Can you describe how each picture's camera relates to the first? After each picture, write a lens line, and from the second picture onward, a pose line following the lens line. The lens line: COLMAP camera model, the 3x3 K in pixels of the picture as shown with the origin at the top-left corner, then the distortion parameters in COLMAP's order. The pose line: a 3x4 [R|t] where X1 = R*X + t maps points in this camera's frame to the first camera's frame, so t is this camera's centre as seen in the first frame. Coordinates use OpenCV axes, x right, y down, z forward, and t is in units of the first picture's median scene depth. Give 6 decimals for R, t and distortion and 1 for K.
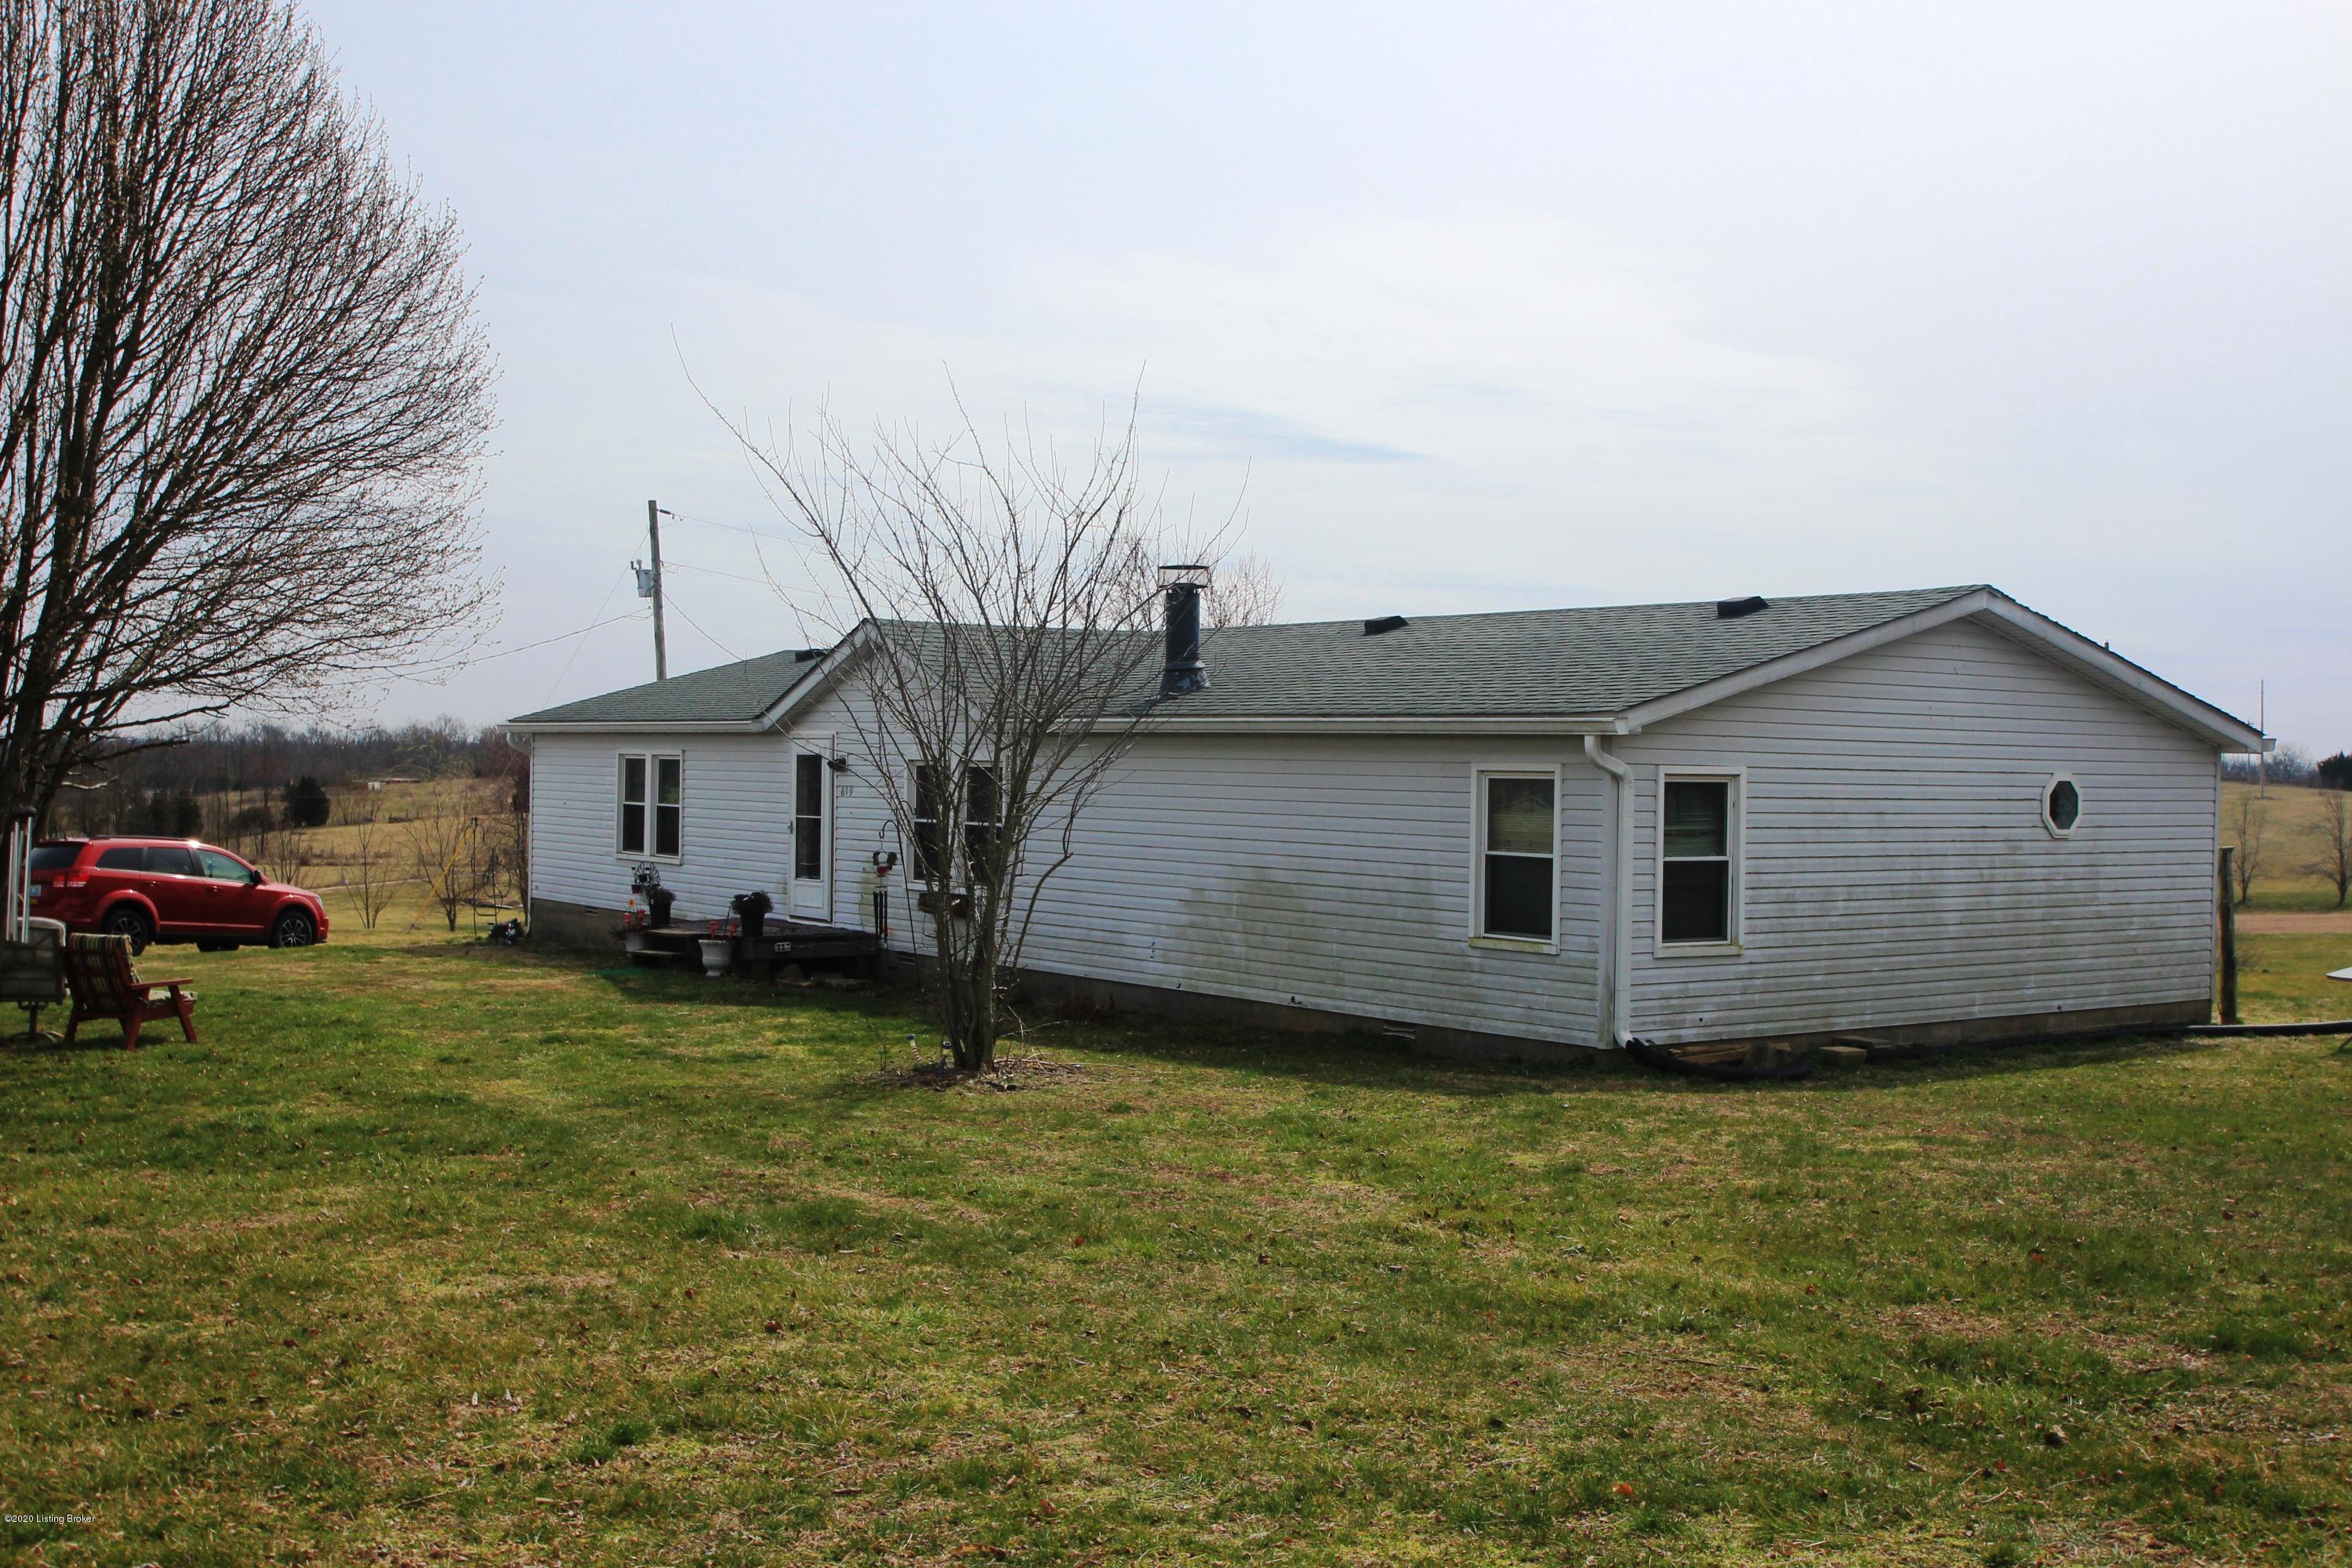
lens RADIAL K [[2546.1, 0, 1176.0], [0, 2546.1, 784.0], [0, 0, 1]] dist [-0.065579, 0.001607]
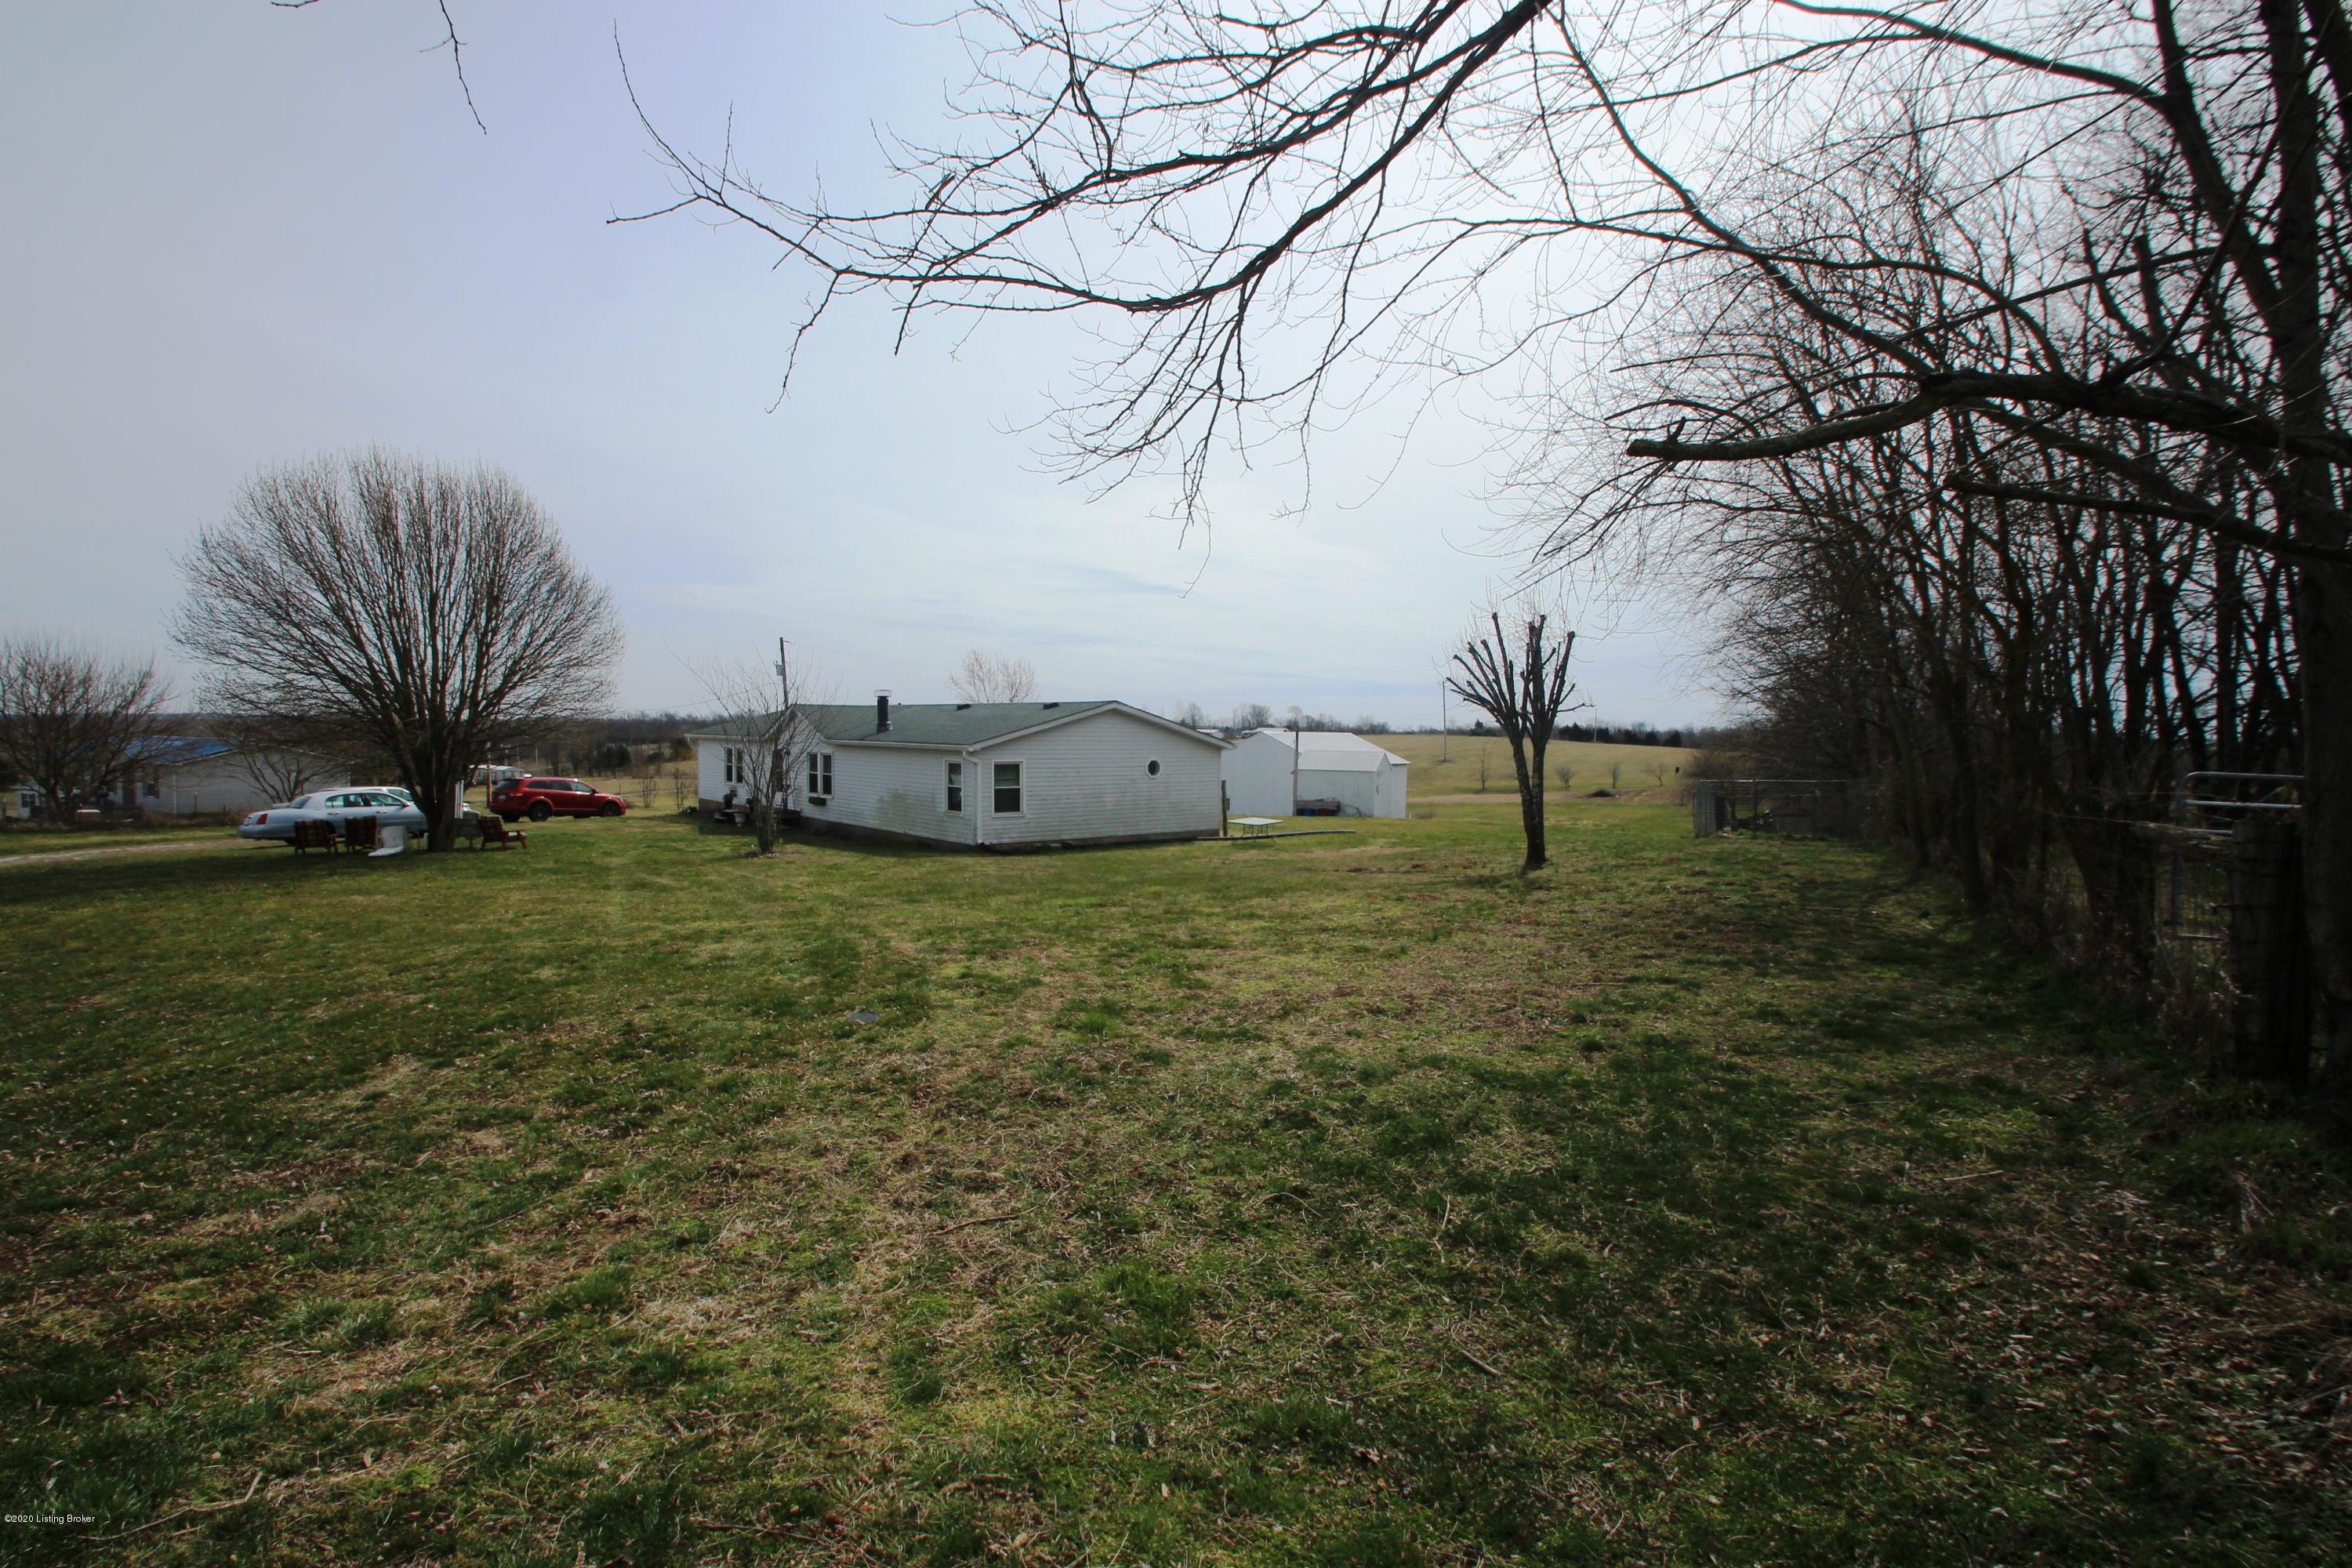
lens RADIAL K [[1108.8, 0, 1175.4], [0, 1108.8, 800.0], [0, 0, 1]] dist [0.028734, -0.027415]
pose [[0.996982, -0.008384, 0.077184, 0.308701], [0.004032, 0.998402, 0.056362, -0.034396], [-0.077533, -0.055880, 0.995423, -0.449393]]
